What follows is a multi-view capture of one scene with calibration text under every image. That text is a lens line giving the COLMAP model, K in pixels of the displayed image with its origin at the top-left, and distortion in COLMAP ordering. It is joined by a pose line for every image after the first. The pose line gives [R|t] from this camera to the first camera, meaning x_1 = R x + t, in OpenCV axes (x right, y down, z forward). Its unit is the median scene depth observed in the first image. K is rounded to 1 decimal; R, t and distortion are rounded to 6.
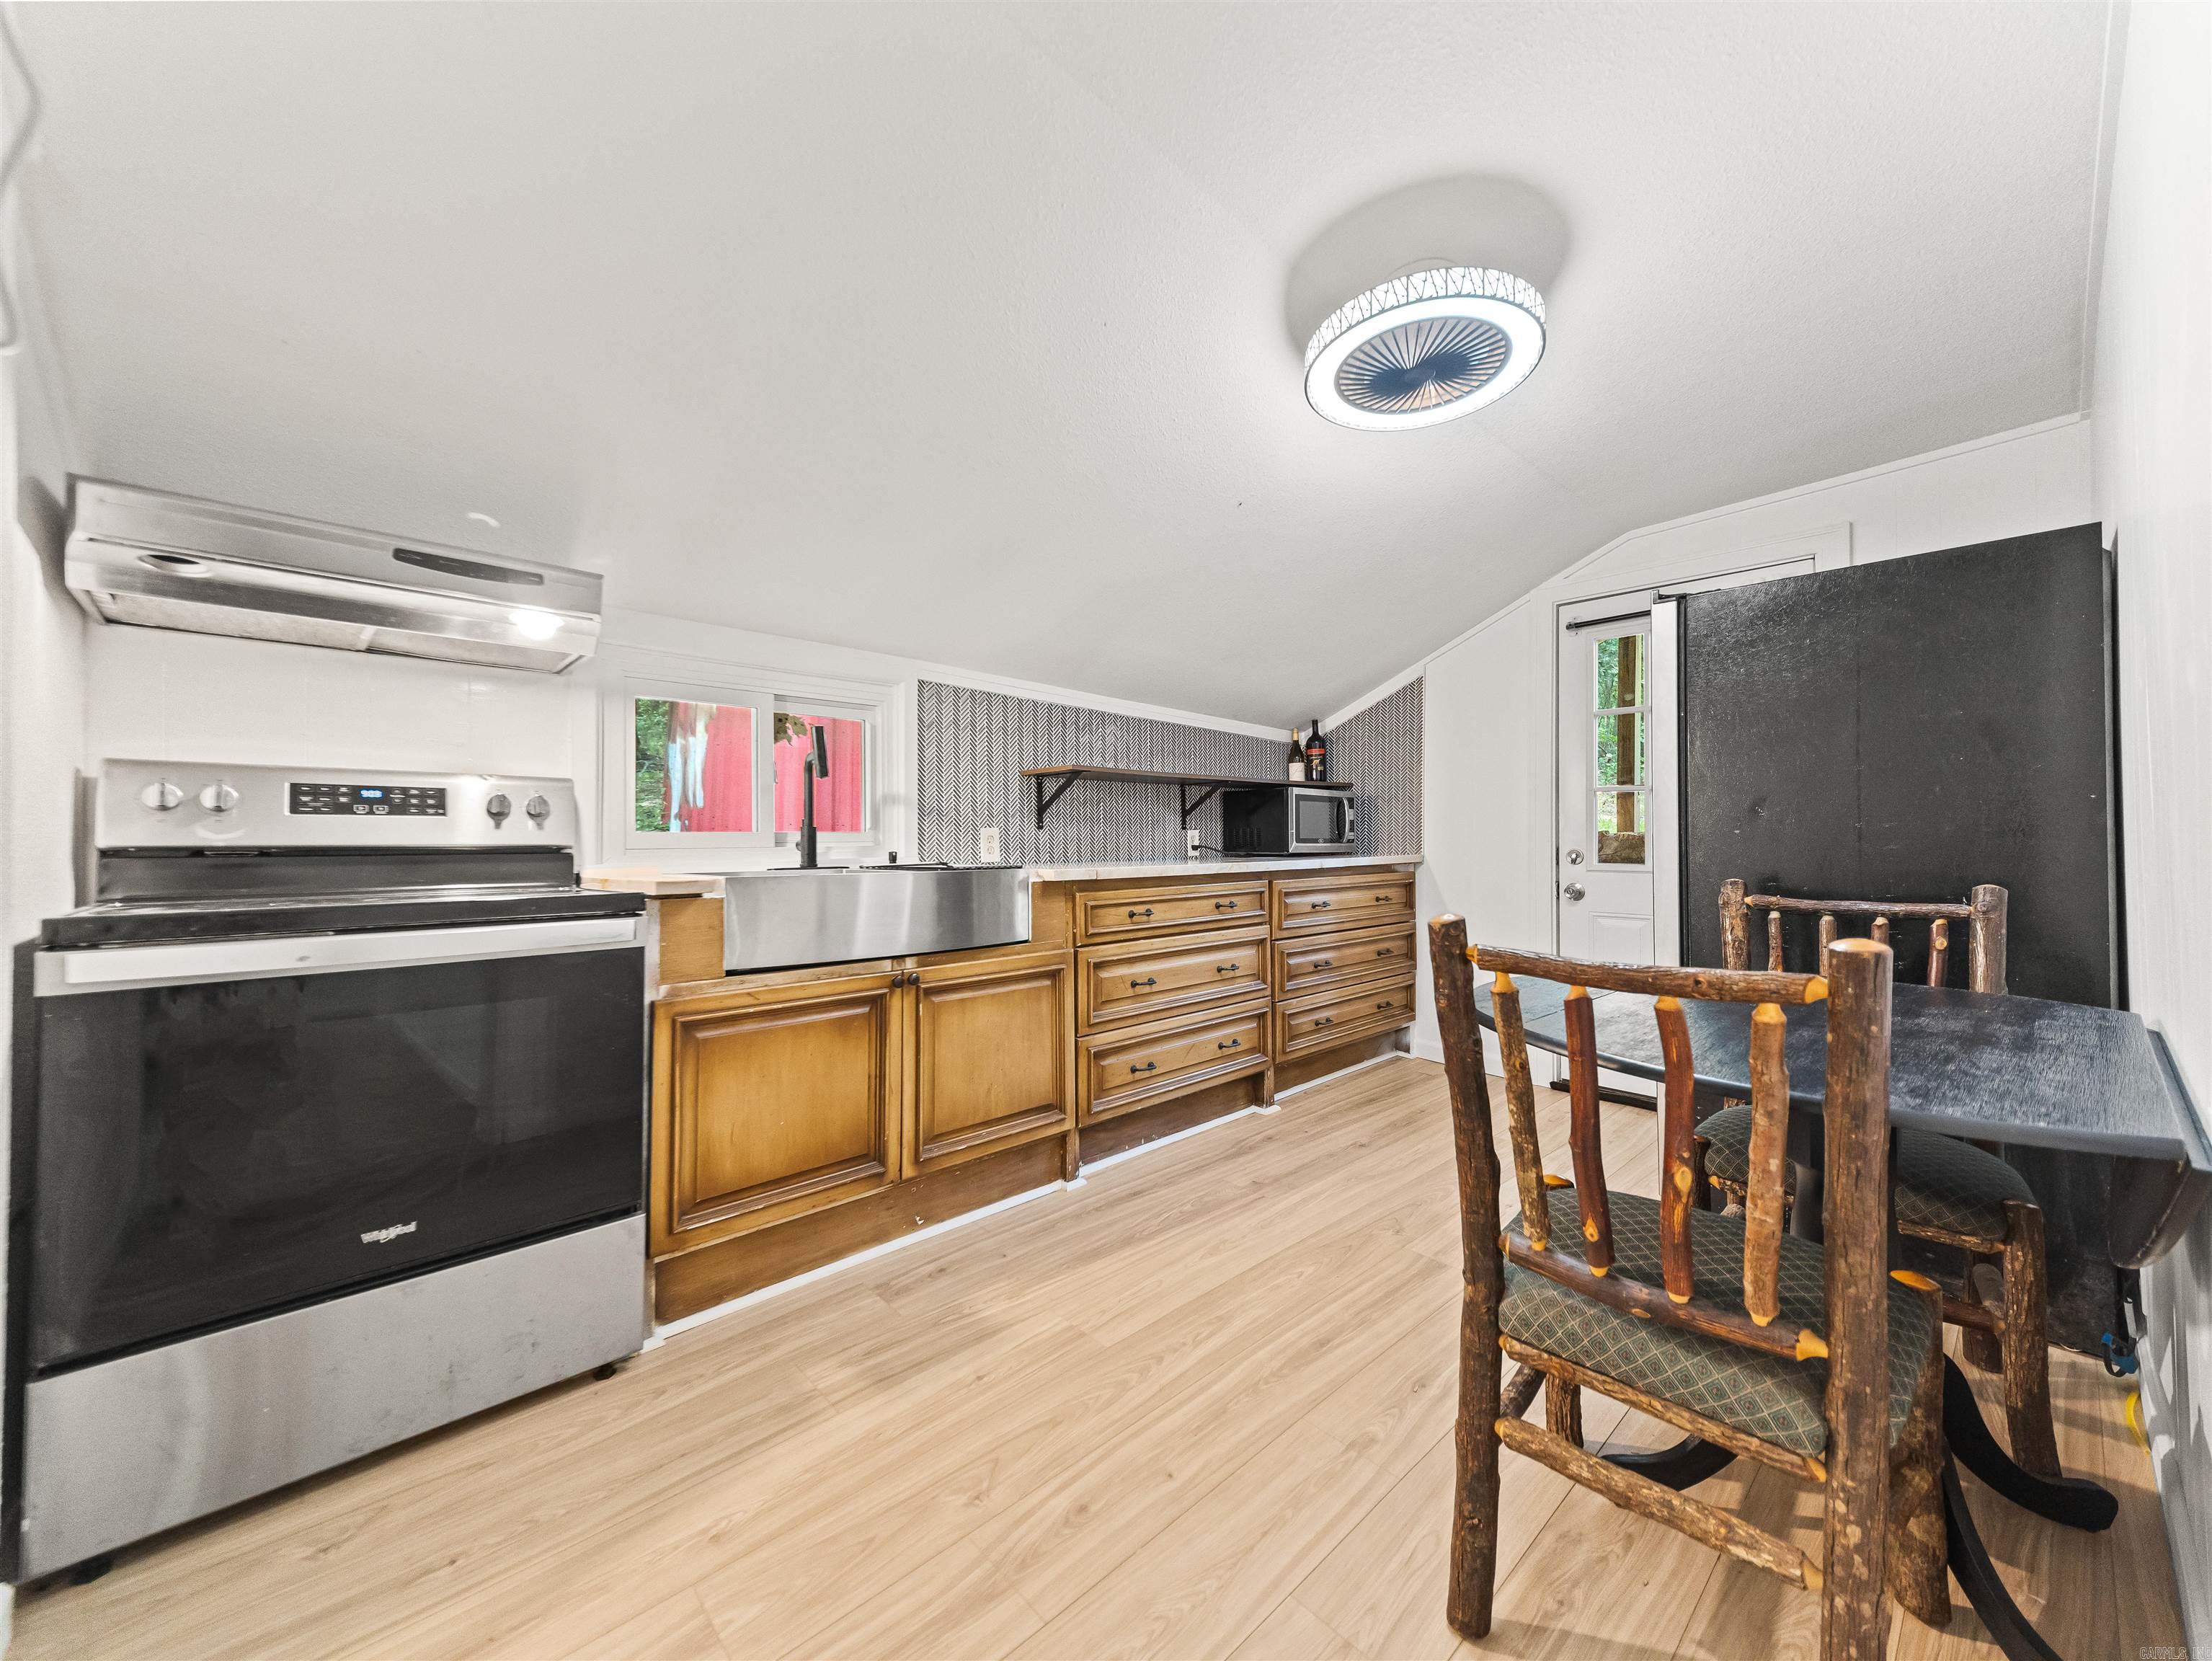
lens RADIAL K [[867.2, 0, 1114.1], [0, 867.2, 821.3], [0, 0, 1]] dist [0.025295, -0.008622]
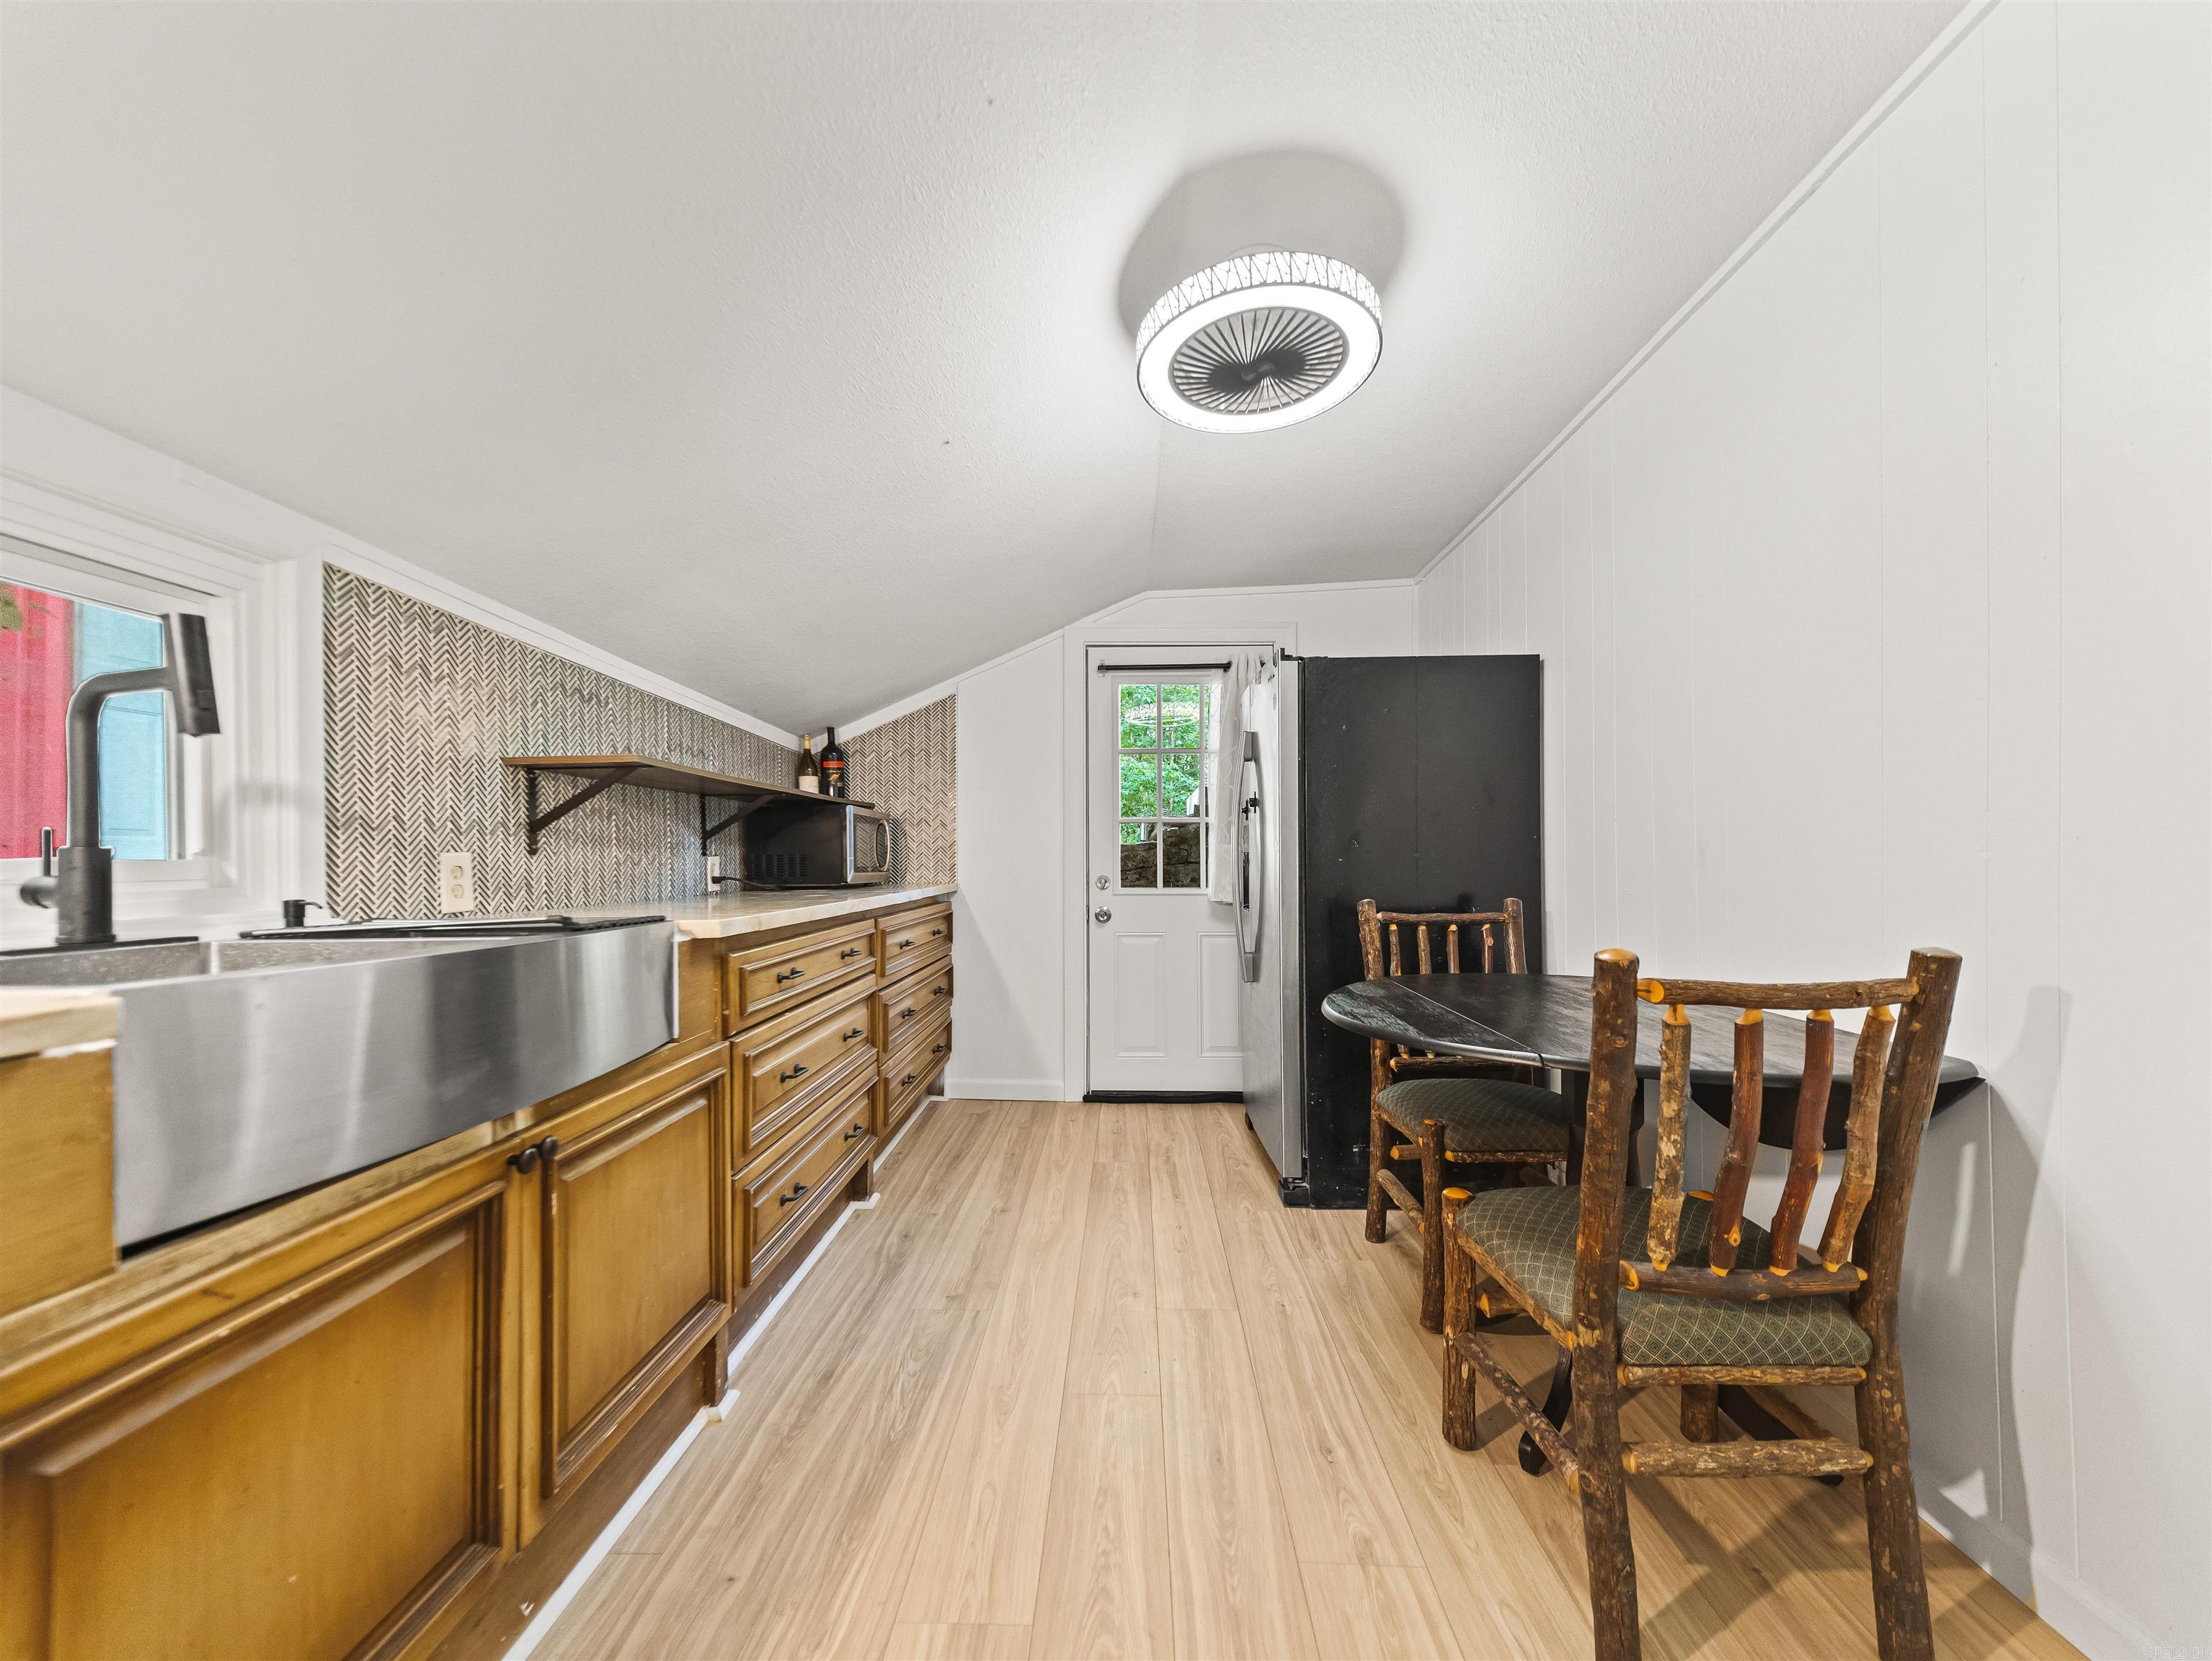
lens RADIAL K [[867.2, 0, 1120.0], [0, 867.2, 854.4], [0, 0, 1]] dist [0.025295, -0.008622]
pose [[0.687758, 0.004188, 0.725928, -0.255632], [-0.011058, 0.999928, 0.004708, 0.001210], [-0.725856, -0.011265, 0.687755, 0.275103]]
